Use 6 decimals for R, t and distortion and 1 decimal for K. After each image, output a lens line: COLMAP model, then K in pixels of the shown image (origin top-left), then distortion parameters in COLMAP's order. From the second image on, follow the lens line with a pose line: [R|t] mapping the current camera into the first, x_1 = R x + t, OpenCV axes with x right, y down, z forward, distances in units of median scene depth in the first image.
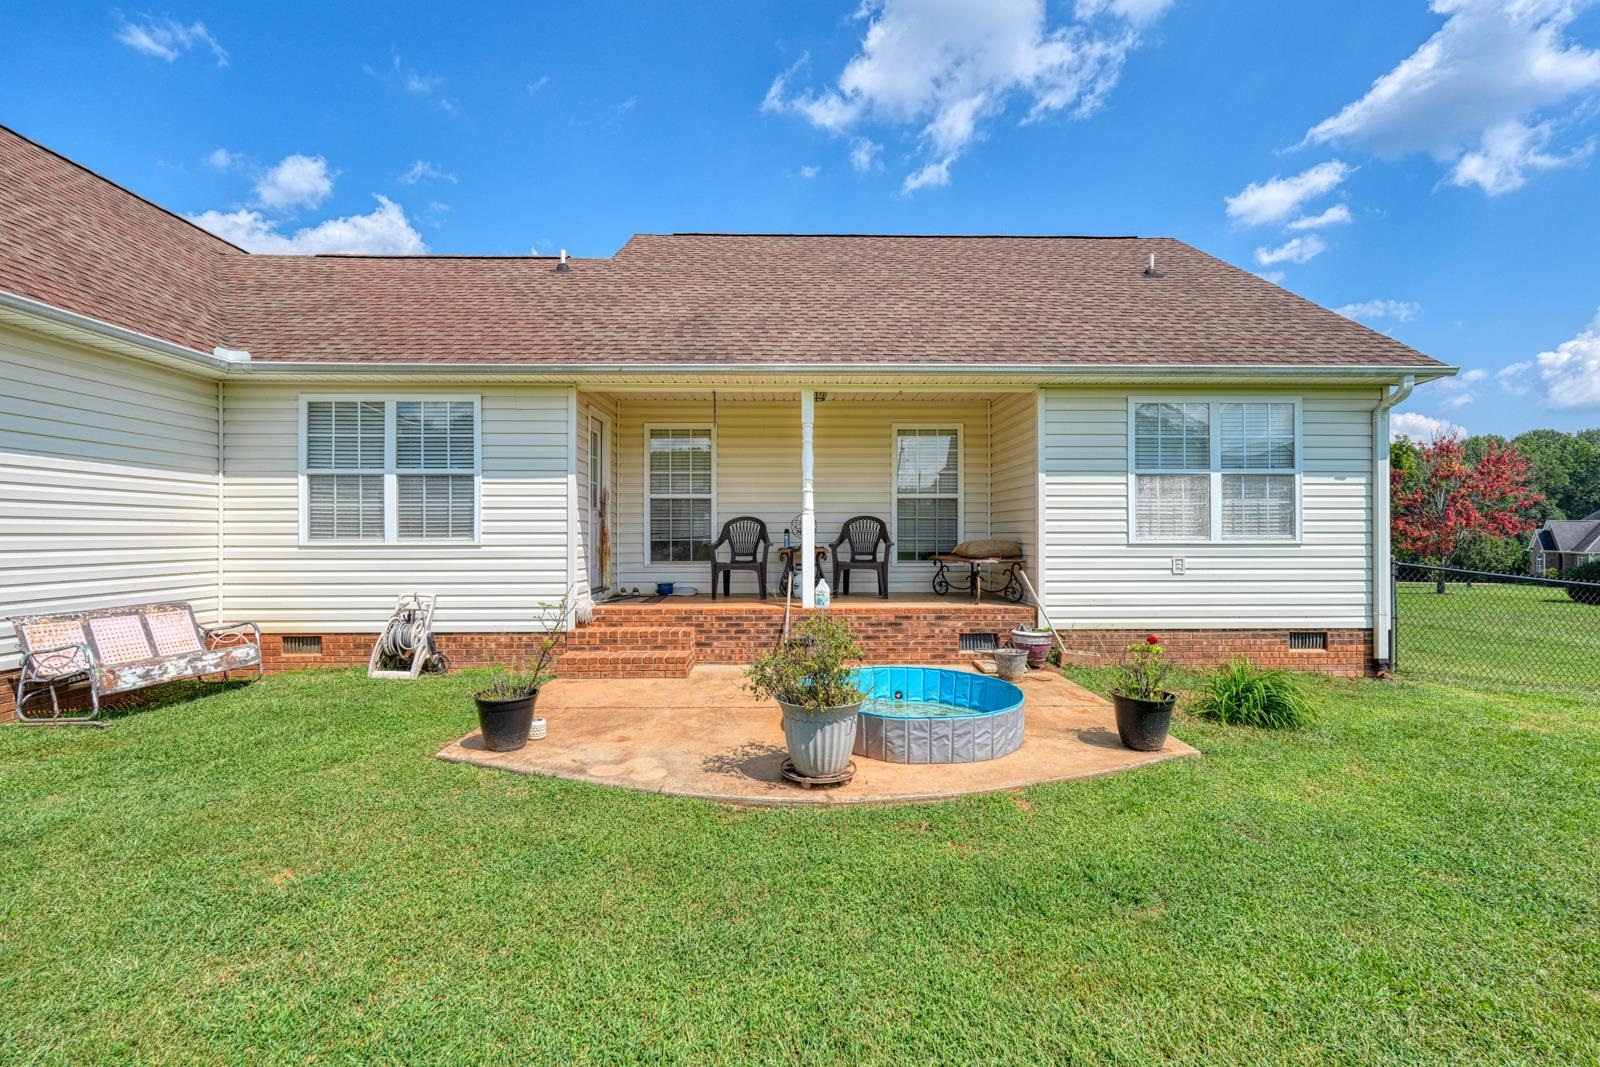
lens RADIAL K [[734.5, 0, 800.0], [0, 734.5, 533.5], [0, 0, 1]] dist [0.001741, 0.000446]
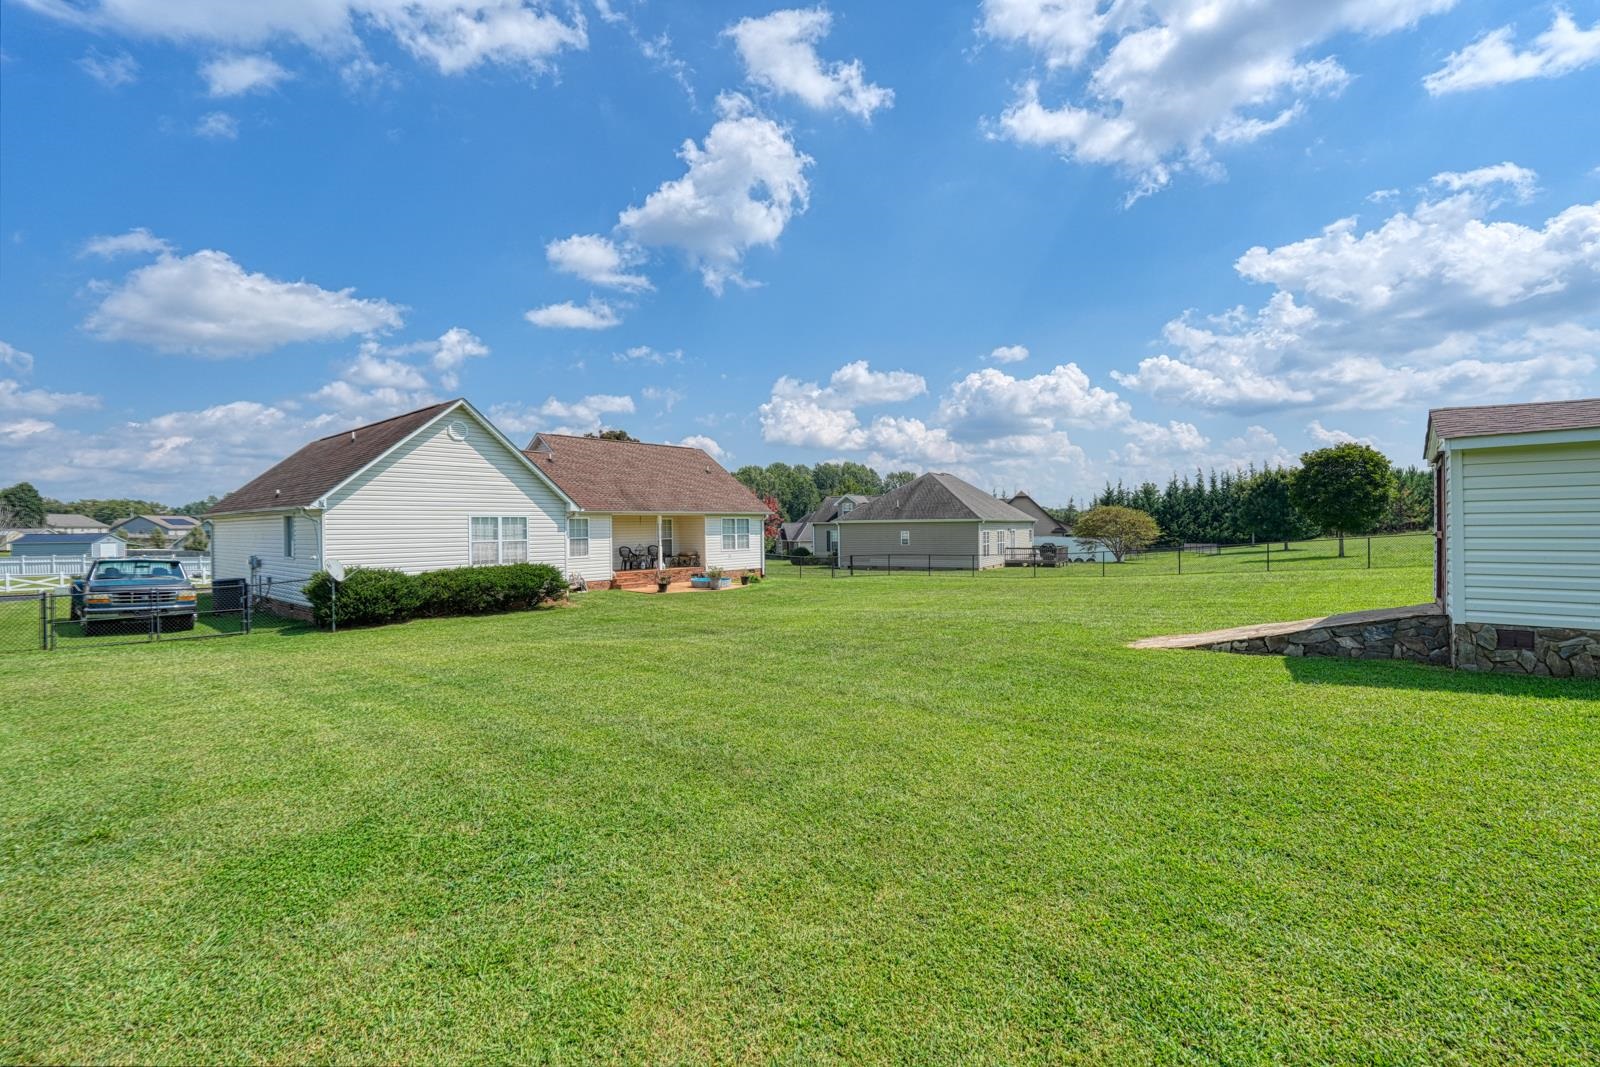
lens RADIAL K [[734.5, 0, 800.0], [0, 734.5, 533.5], [0, 0, 1]] dist [0.001741, 0.000446]
pose [[0.682316, -0.014145, 0.730920, -2.361024], [0.006541, 0.999891, 0.013244, -0.141351], [-0.731028, -0.004255, 0.682334, -2.253417]]
